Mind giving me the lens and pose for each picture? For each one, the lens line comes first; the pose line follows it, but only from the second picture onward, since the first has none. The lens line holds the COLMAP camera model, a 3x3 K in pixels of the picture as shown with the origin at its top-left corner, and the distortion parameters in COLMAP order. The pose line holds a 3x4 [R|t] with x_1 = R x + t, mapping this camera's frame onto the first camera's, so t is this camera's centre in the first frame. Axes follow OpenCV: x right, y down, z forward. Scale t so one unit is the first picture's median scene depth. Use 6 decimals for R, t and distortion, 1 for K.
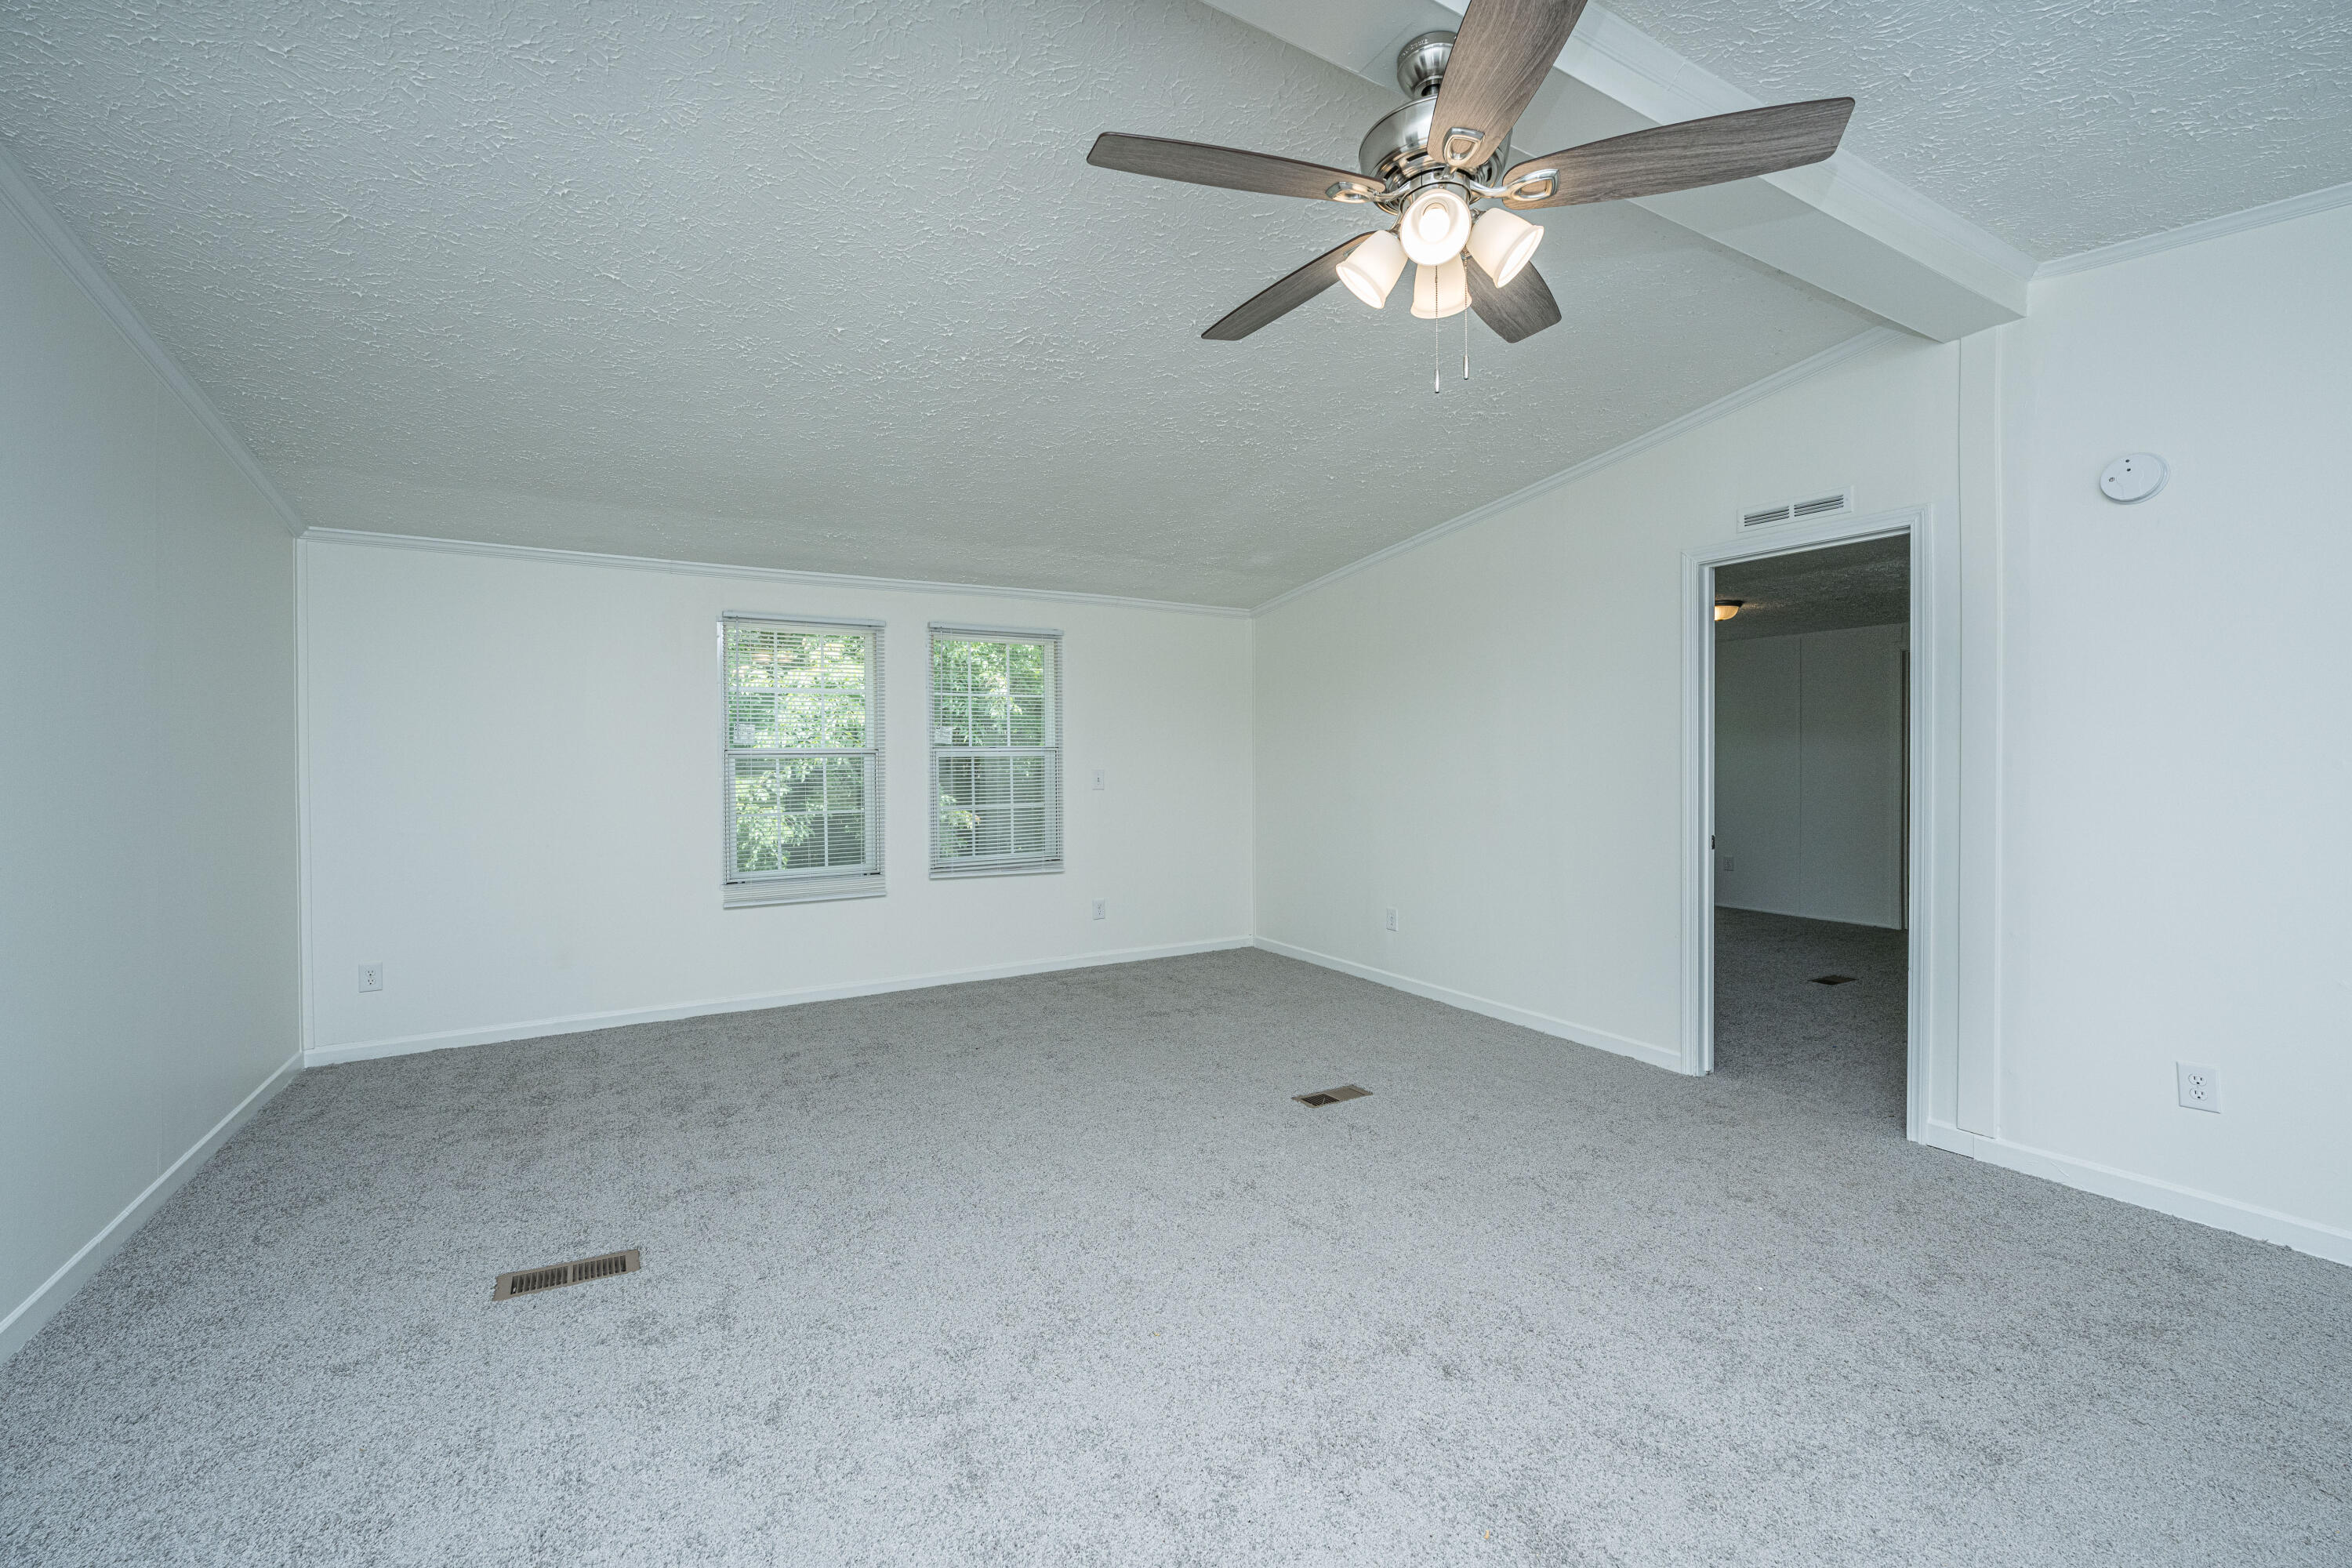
lens RADIAL K [[935.0, 0, 1162.0], [0, 935.0, 770.4], [0, 0, 1]] dist [-0.000608, -0.000224]
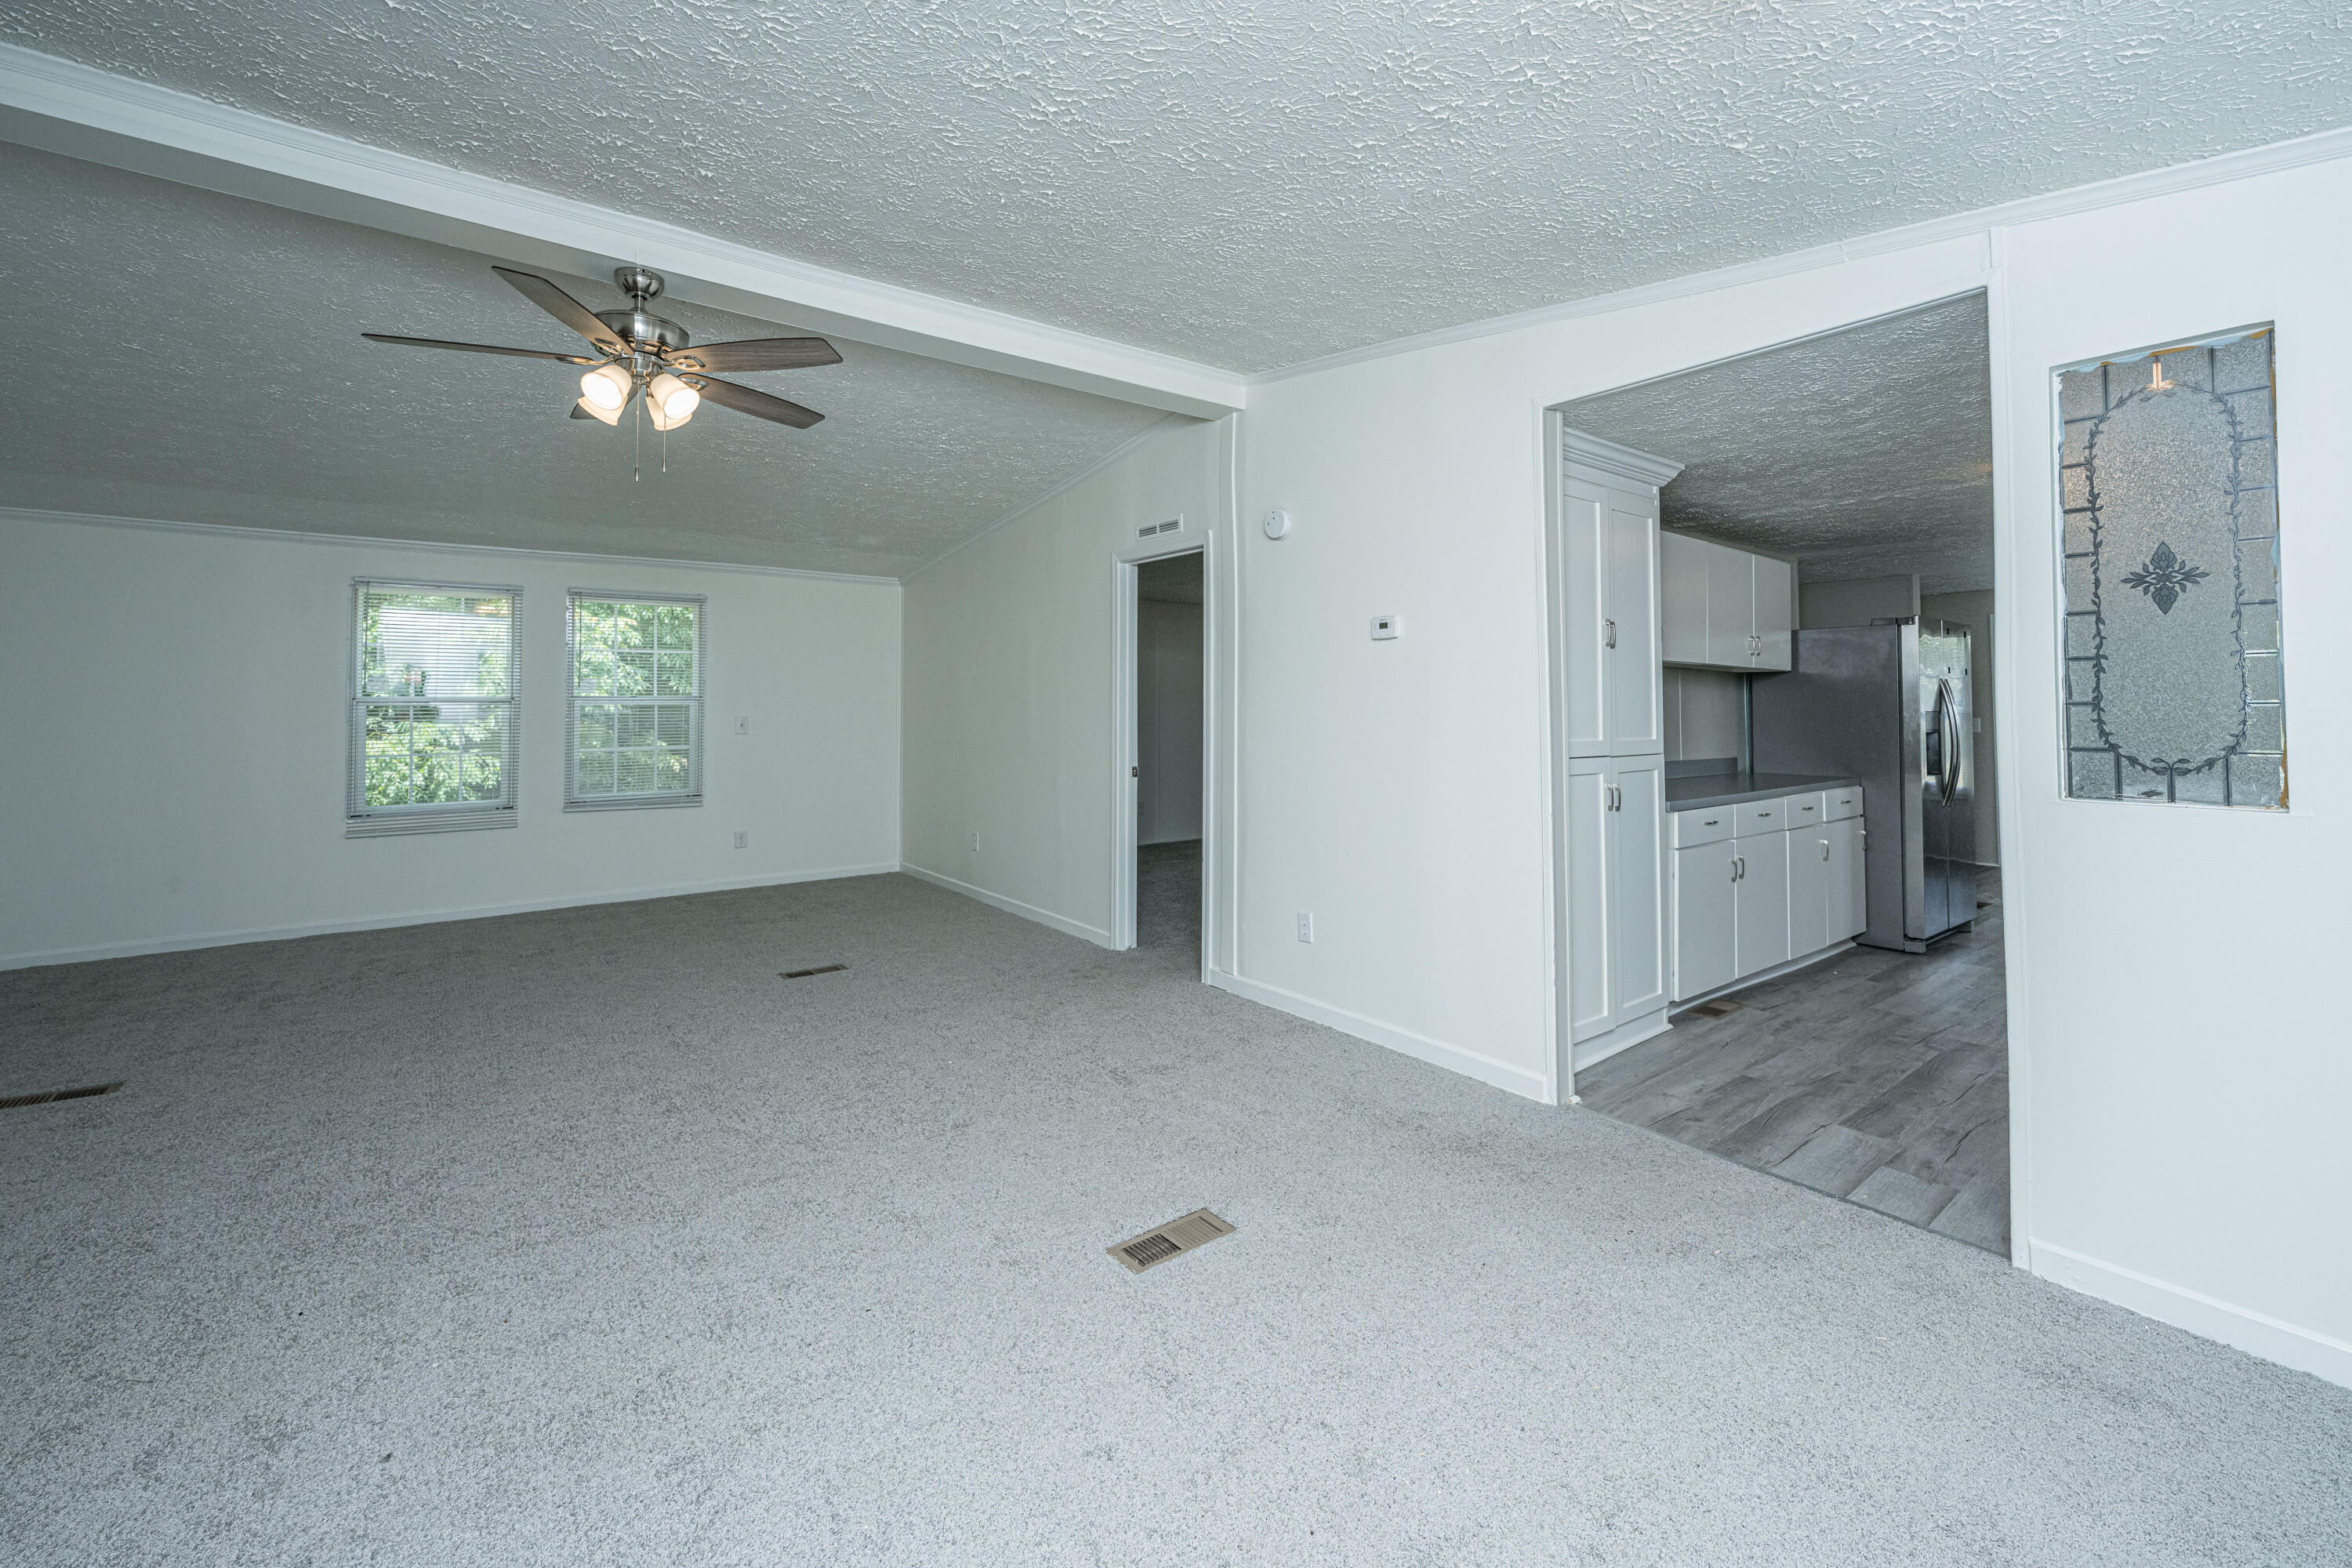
lens RADIAL K [[953.4, 0, 1175.4], [0, 953.4, 673.7], [0, 0, 1]] dist [-0.001166, 0.000014]
pose [[0.991475, 0.006542, 0.130131, 0.441322], [-0.000822, 0.999033, -0.043967, -0.001924], [-0.130293, 0.043485, 0.990521, -0.326916]]
